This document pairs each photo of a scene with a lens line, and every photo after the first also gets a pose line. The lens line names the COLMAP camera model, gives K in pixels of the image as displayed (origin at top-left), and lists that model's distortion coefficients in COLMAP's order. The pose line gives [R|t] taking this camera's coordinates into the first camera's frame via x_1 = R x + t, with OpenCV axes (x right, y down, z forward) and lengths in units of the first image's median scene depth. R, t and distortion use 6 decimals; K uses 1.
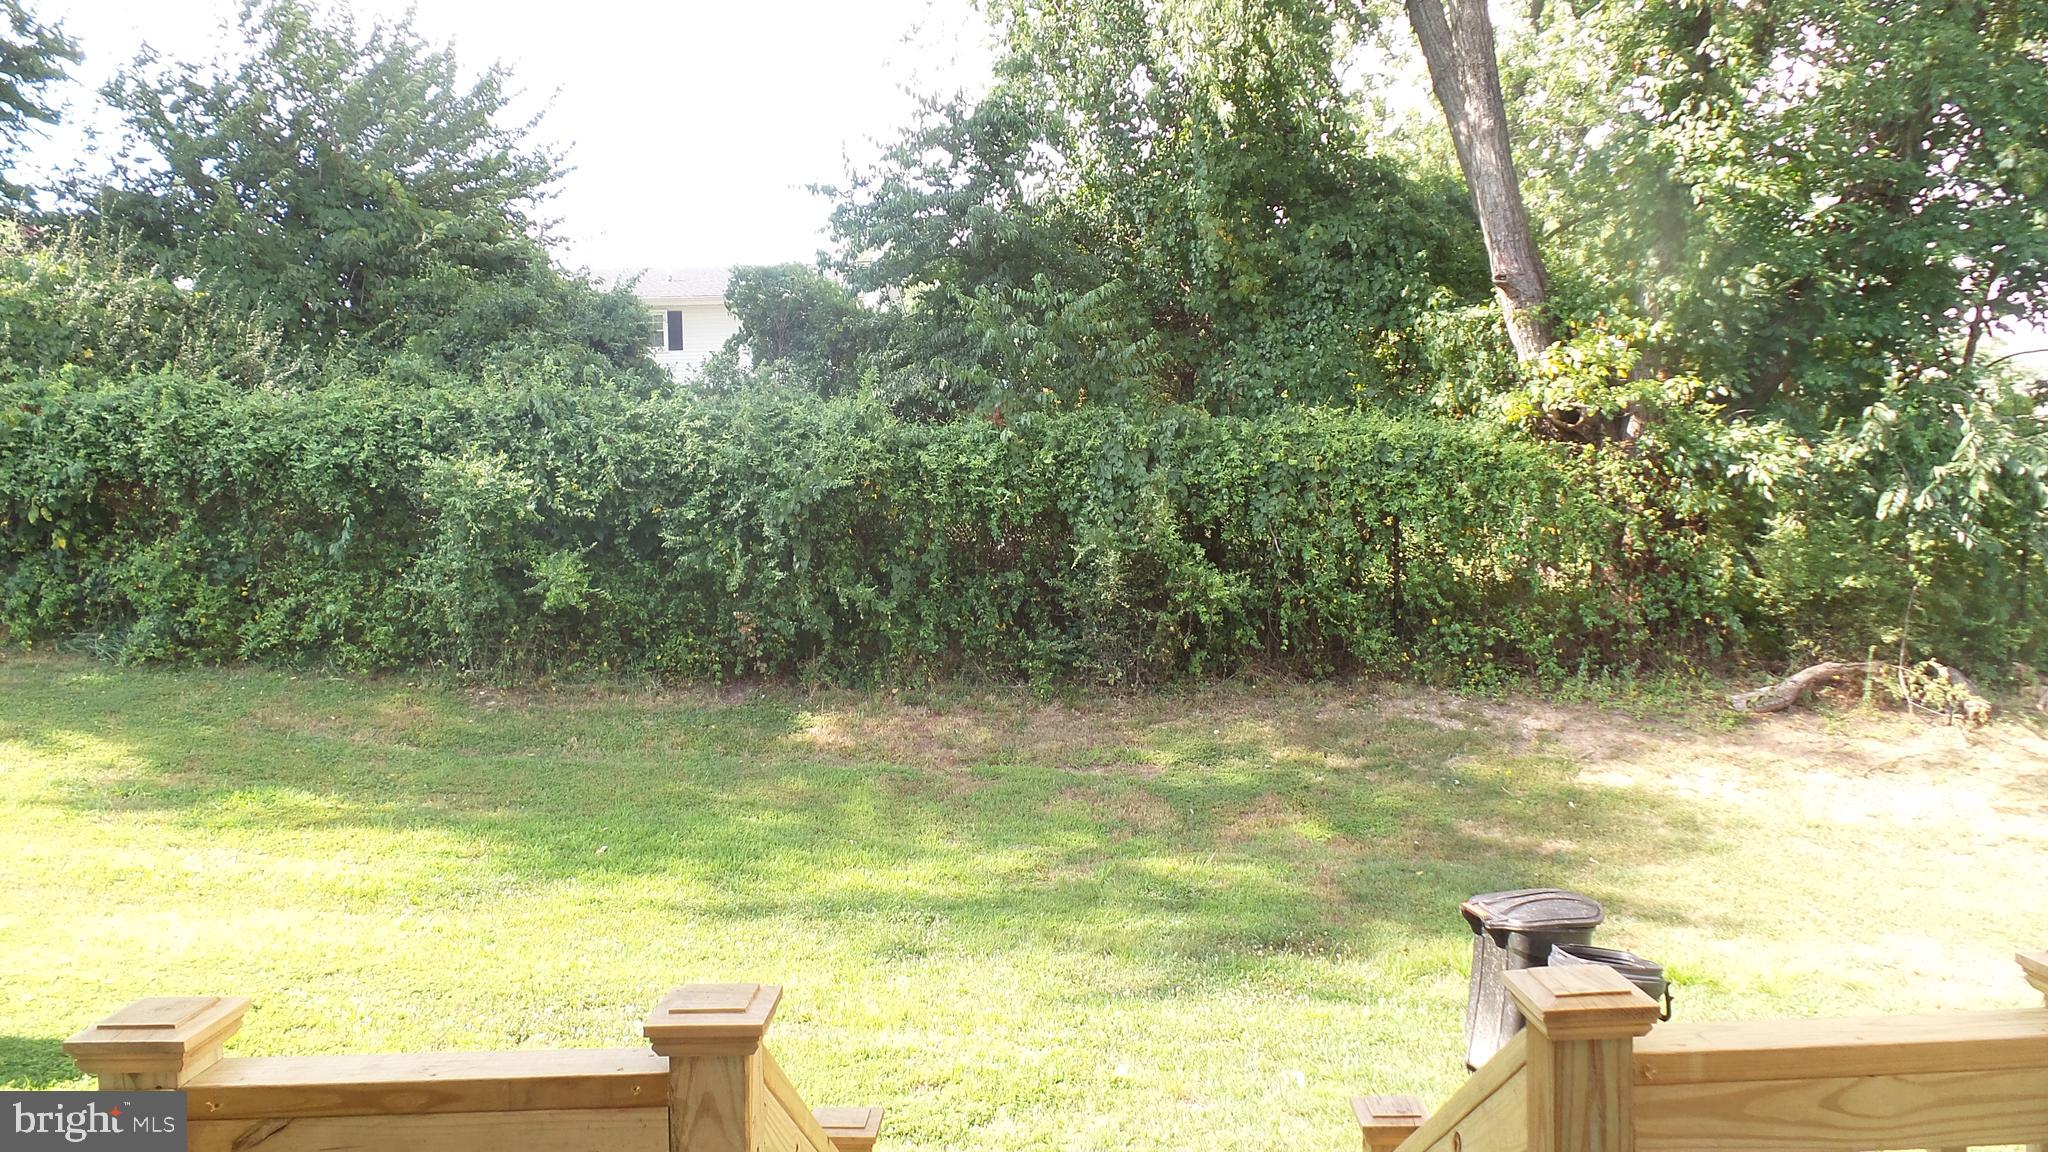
lens RADIAL K [[1407.3, 0, 1023.9], [0, 1407.3, 581.2], [0, 0, 1]] dist [-0.008578, 0.002032]
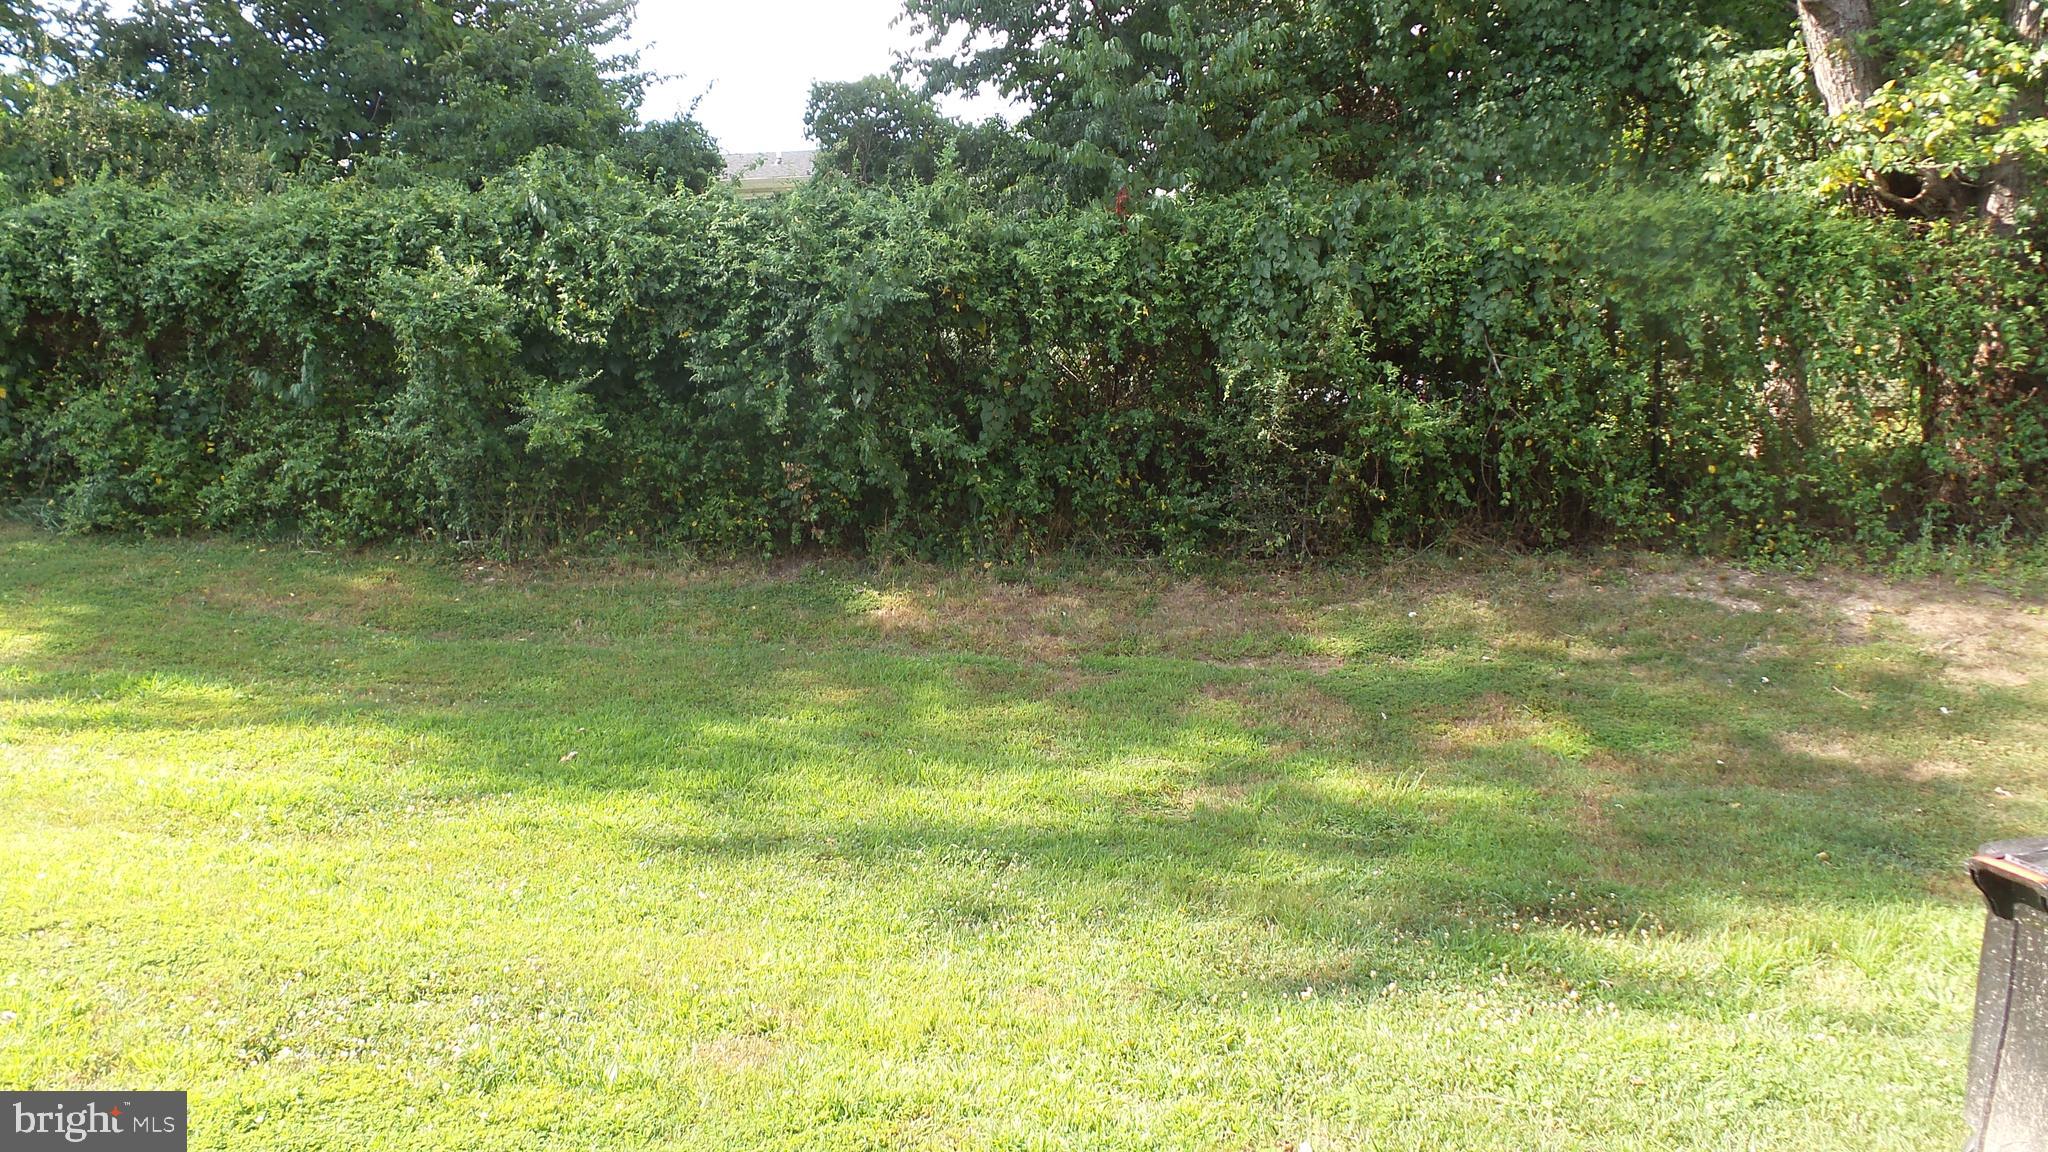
lens RADIAL K [[1407.3, 0, 1024.2], [0, 1407.3, 569.8], [0, 0, 1]] dist [-0.008578, 0.002032]
pose [[0.994726, -0.001297, -0.102557, 0.008780], [0.005332, 0.999222, 0.039074, 0.051818], [0.102426, -0.039414, 0.993959, 0.233902]]
